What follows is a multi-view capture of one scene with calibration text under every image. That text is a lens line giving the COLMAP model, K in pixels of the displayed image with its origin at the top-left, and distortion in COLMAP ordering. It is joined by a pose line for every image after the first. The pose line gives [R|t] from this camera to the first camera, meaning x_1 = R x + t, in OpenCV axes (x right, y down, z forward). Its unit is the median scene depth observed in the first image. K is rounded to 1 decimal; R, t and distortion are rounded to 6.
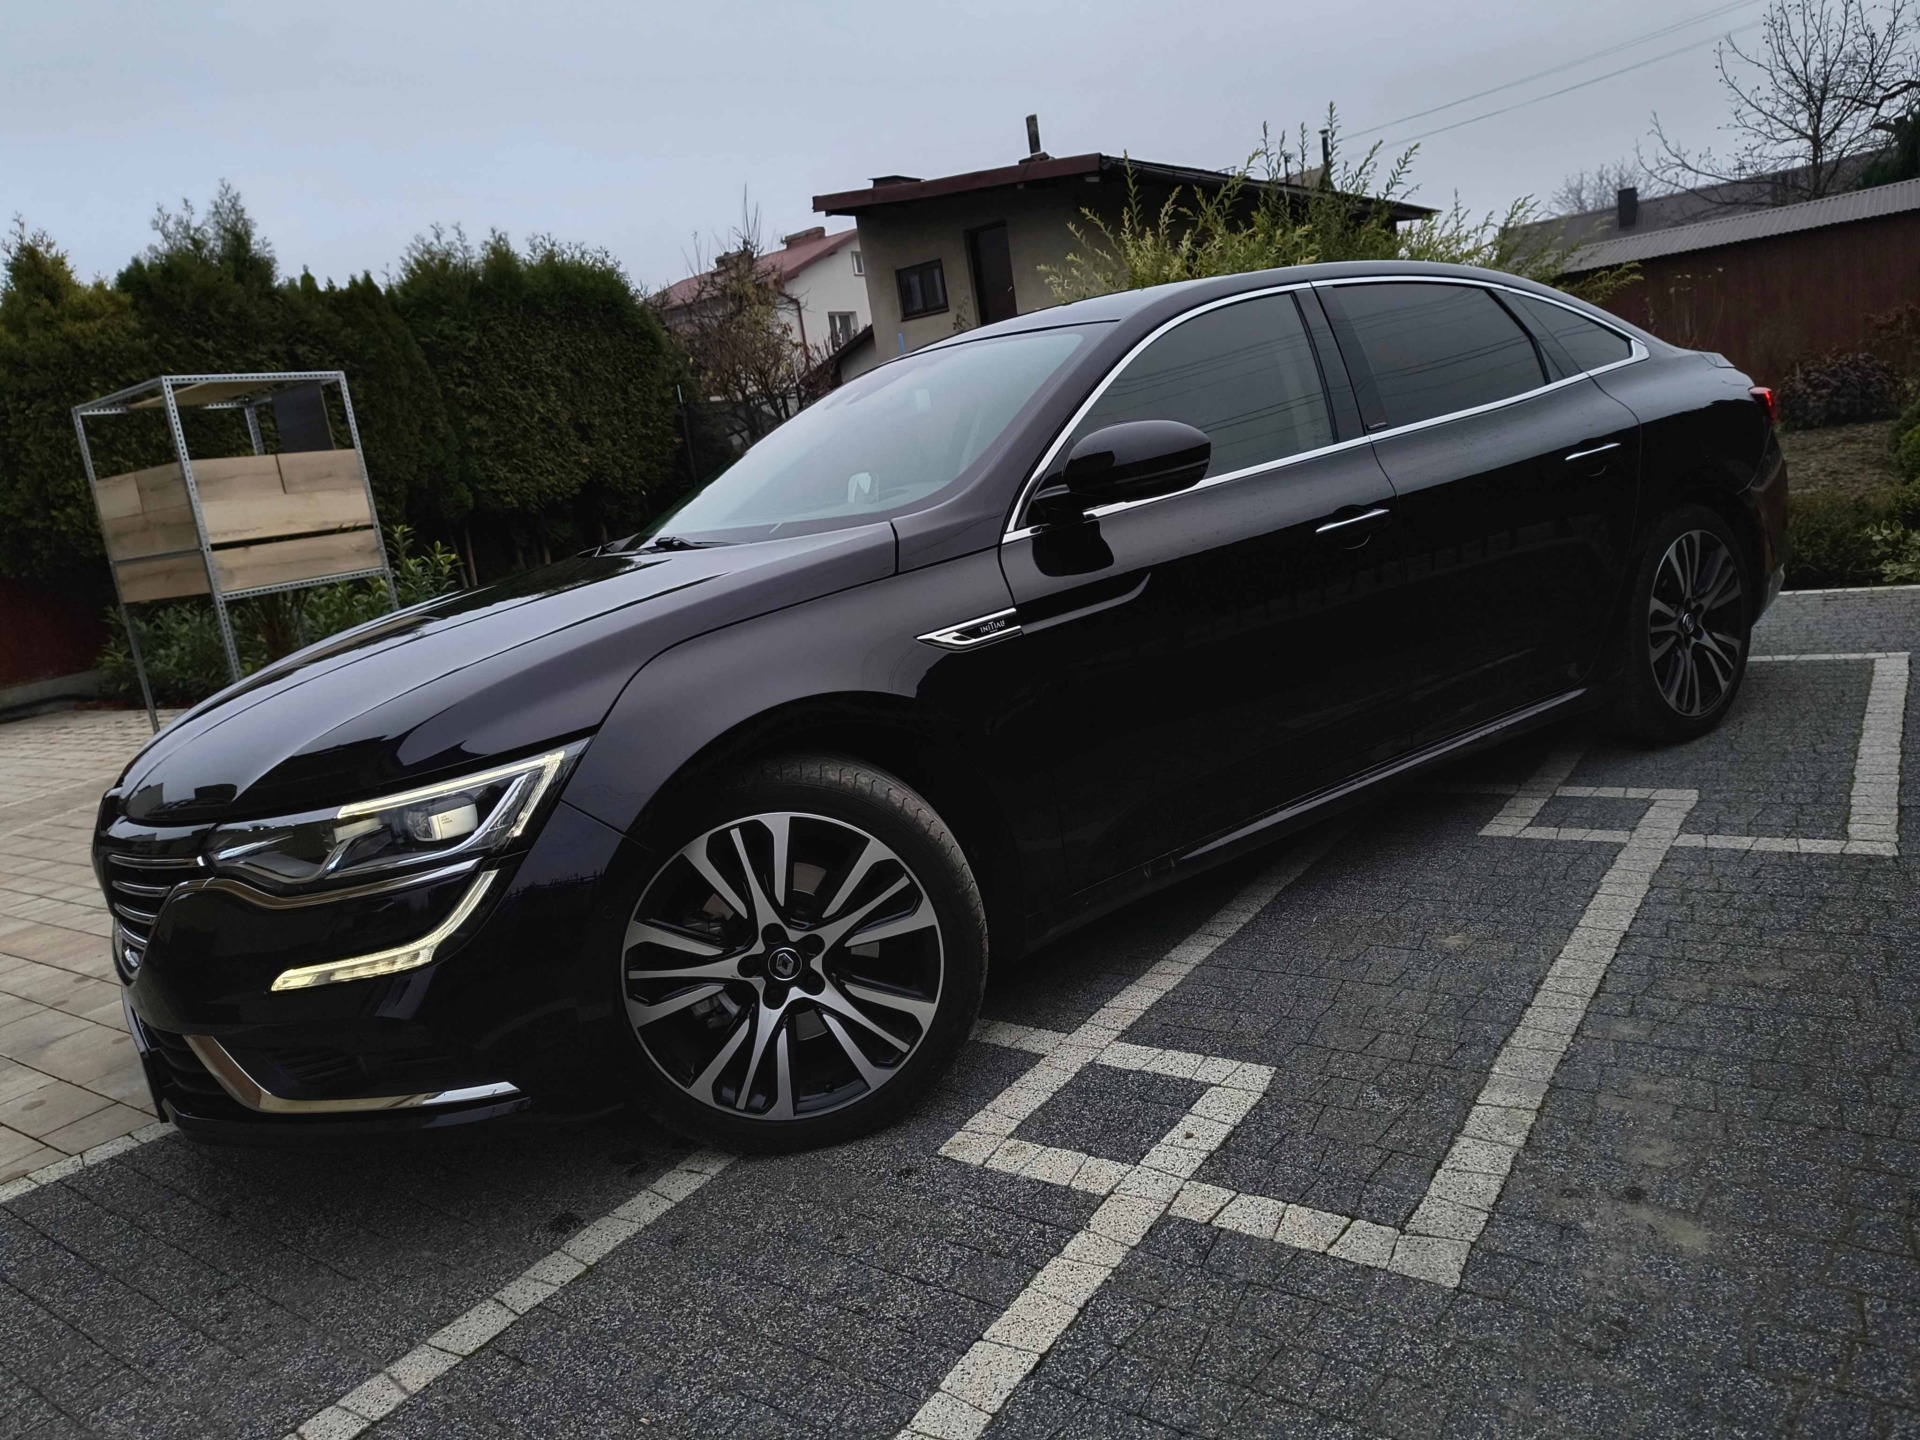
lens RADIAL K [[1308.1, 0, 995.2], [0, 1308.1, 762.9], [0, 0, 1]] dist [0.045331, -0.038918]
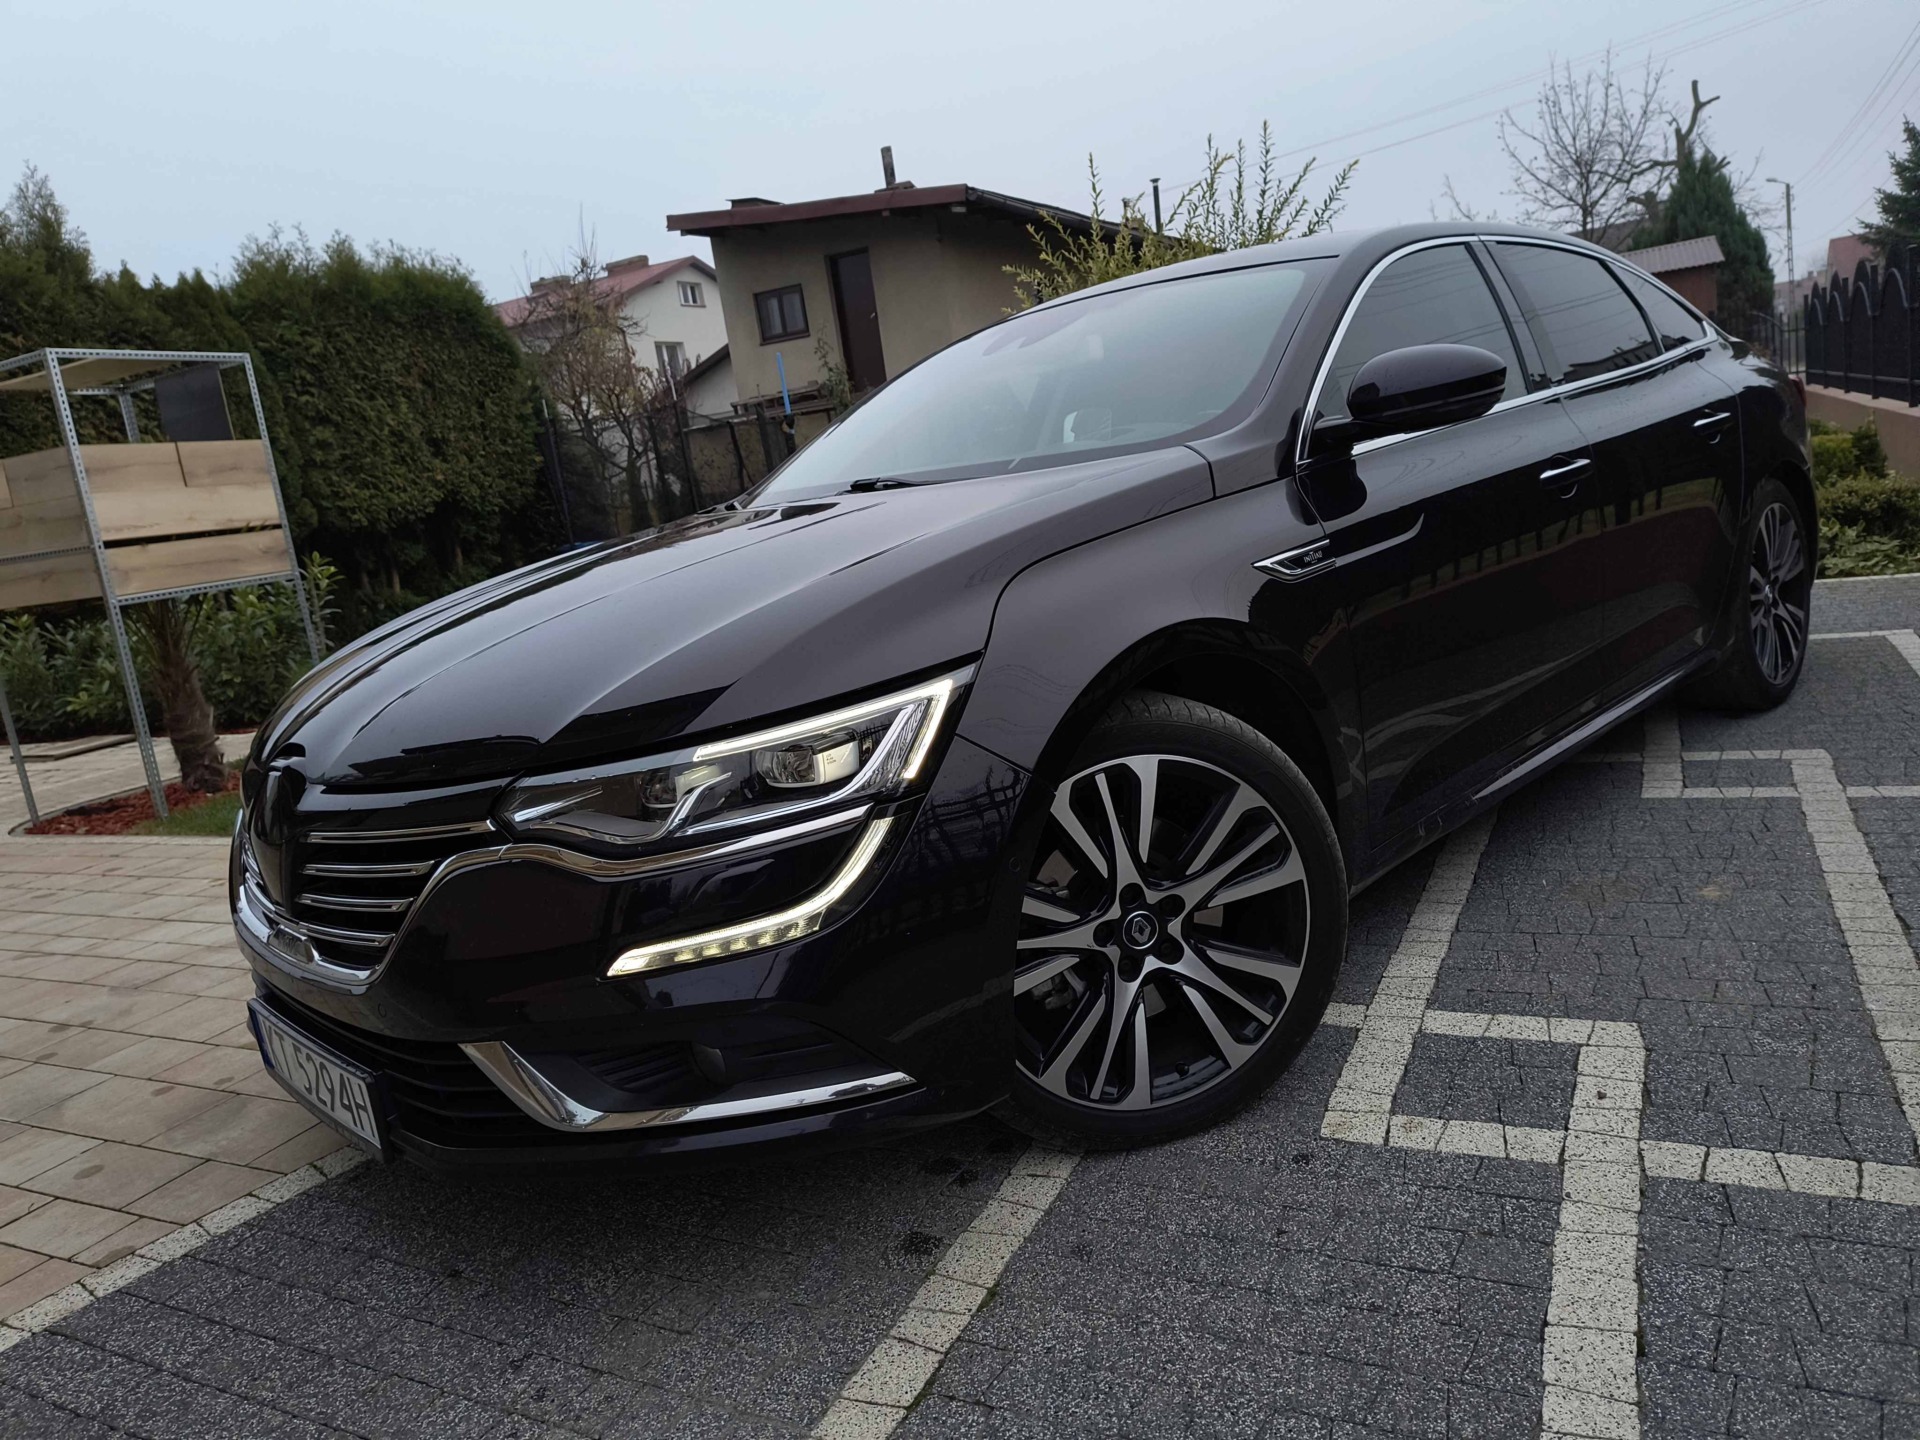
lens RADIAL K [[1307.7, 0, 959.4], [0, 1307.7, 746.8], [0, 0, 1]] dist [0.024203, -0.013267]
pose [[0.987882, -0.021865, 0.153661, -0.157067], [0.029359, 0.998479, -0.046672, 0.025936], [-0.152407, 0.050618, 0.987021, 0.055272]]
